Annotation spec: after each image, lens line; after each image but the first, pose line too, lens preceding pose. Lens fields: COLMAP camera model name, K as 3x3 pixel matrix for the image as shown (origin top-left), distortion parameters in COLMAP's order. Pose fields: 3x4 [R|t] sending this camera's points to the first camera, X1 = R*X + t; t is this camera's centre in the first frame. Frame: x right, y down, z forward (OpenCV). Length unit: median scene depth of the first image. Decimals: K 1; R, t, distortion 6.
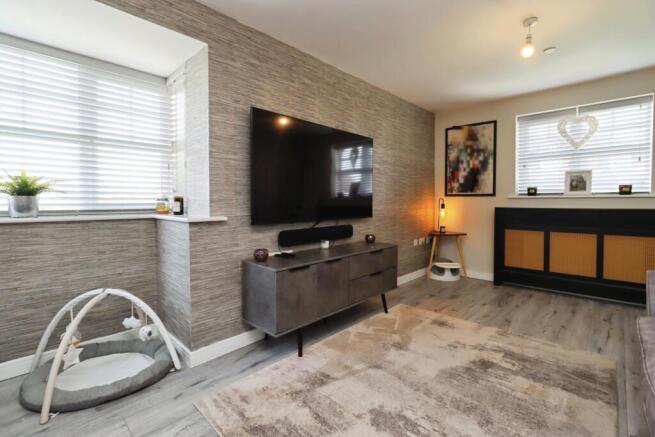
lens RADIAL K [[301.8, 0, 329.1], [0, 301.8, 203.1], [0, 0, 1]] dist [-0.000946, -0.000201]
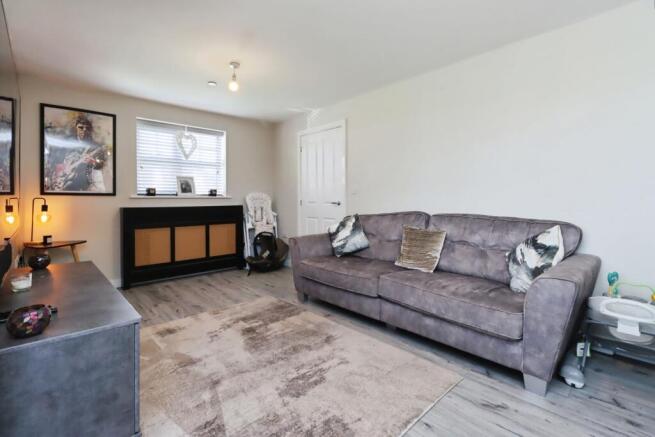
lens RADIAL K [[305.3, 0, 329.4], [0, 305.3, 198.9], [0, 0, 1]] dist [-0.001543, -0.000309]
pose [[0.054111, 0.004138, 0.998526, -0.434107], [0.010323, 0.999936, -0.004703, -0.002476], [-0.998482, 0.010562, 0.054065, 0.351704]]
